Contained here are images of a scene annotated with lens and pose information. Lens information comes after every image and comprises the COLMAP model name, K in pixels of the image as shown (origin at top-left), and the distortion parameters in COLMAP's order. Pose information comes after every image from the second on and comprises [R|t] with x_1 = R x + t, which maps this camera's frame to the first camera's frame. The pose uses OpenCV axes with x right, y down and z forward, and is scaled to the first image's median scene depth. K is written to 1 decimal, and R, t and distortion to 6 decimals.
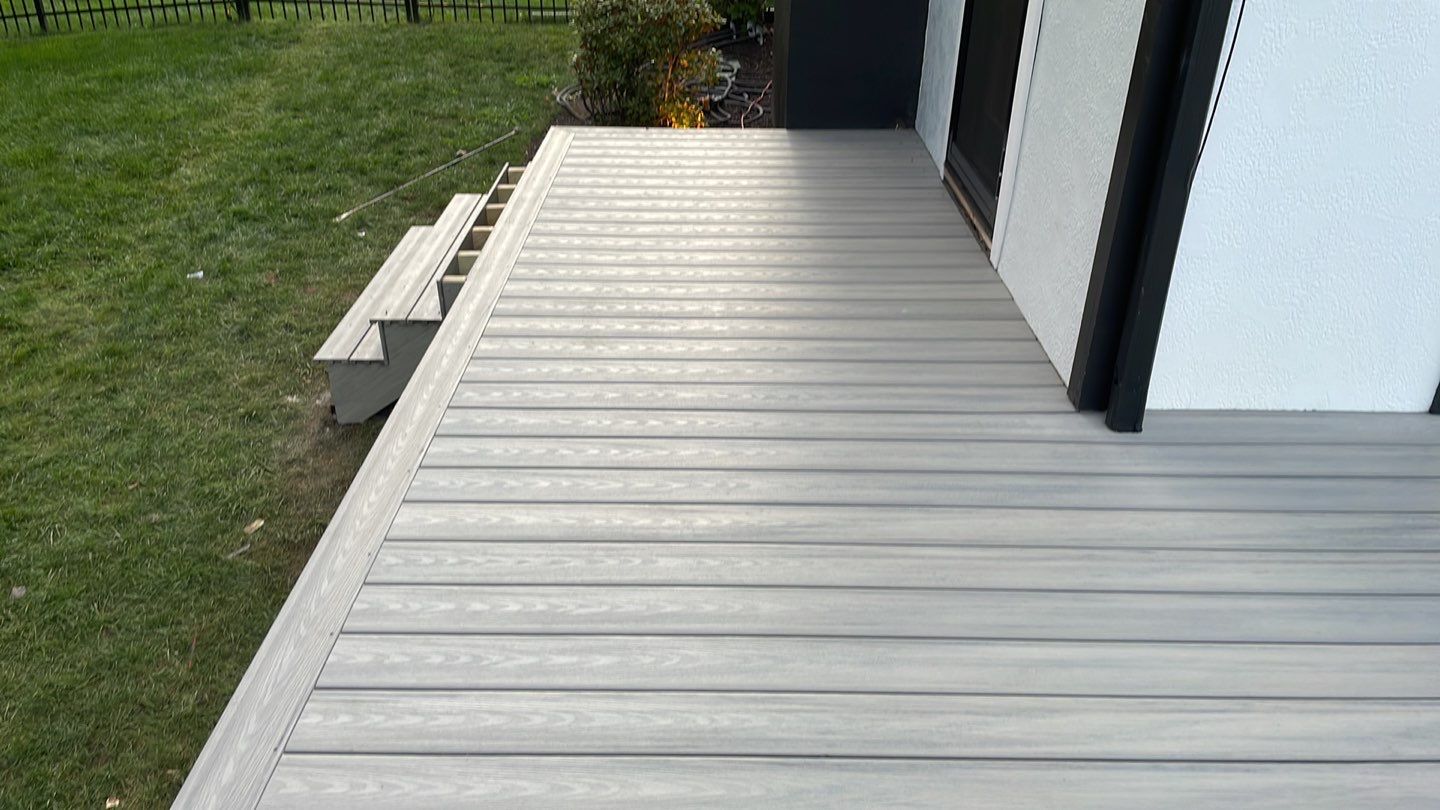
lens RADIAL K [[1052.4, 0, 722.8], [0, 1052.4, 406.3], [0, 0, 1]] dist [0.087349, -0.123812]
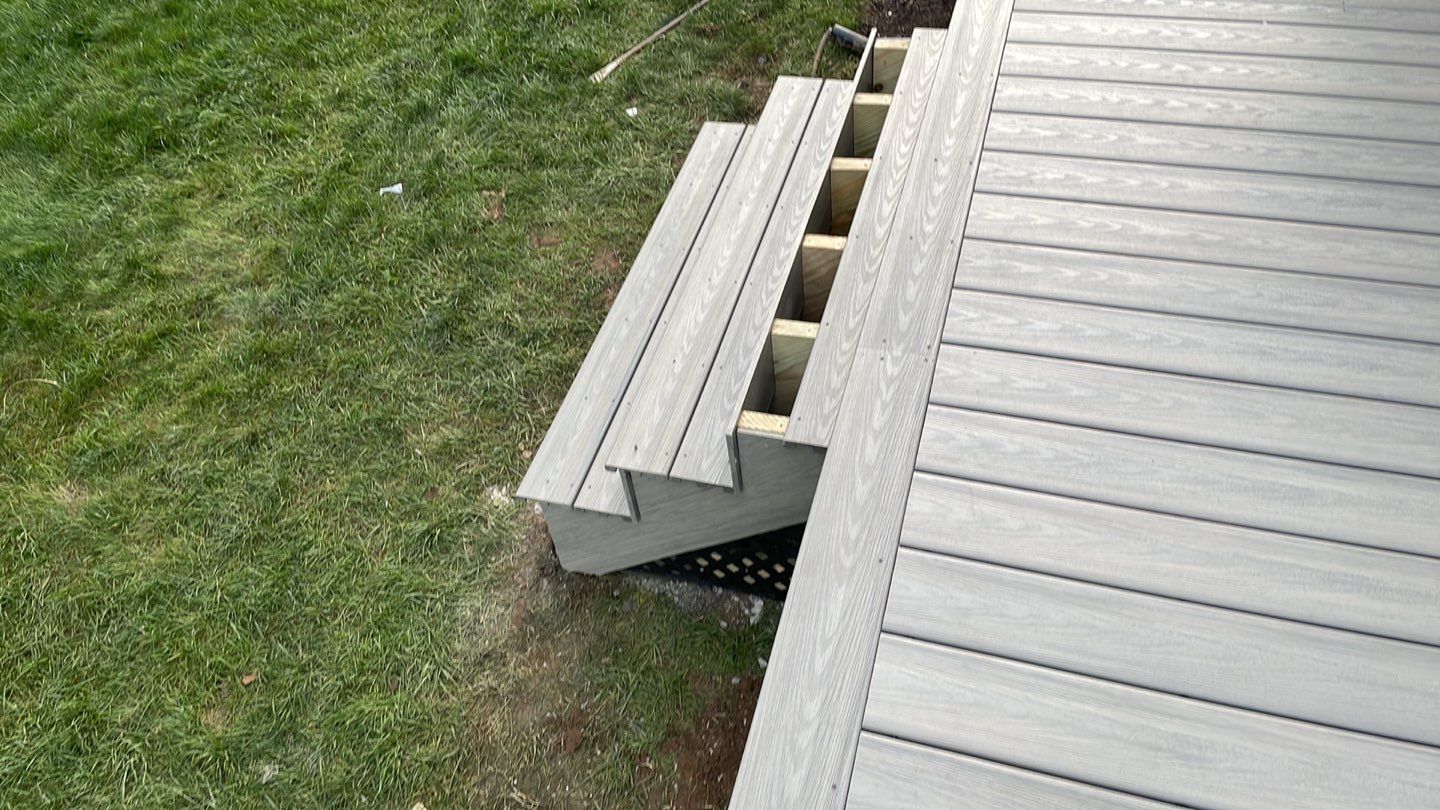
lens RADIAL K [[1052.4, 0, 713.6], [0, 1052.4, 406.3], [0, 0, 1]] dist [0.087349, -0.123812]
pose [[0.955830, 0.135604, -0.260771, -0.112454], [-0.045605, 0.944891, 0.324193, -0.216577], [0.290362, -0.297981, 0.909339, 0.415568]]
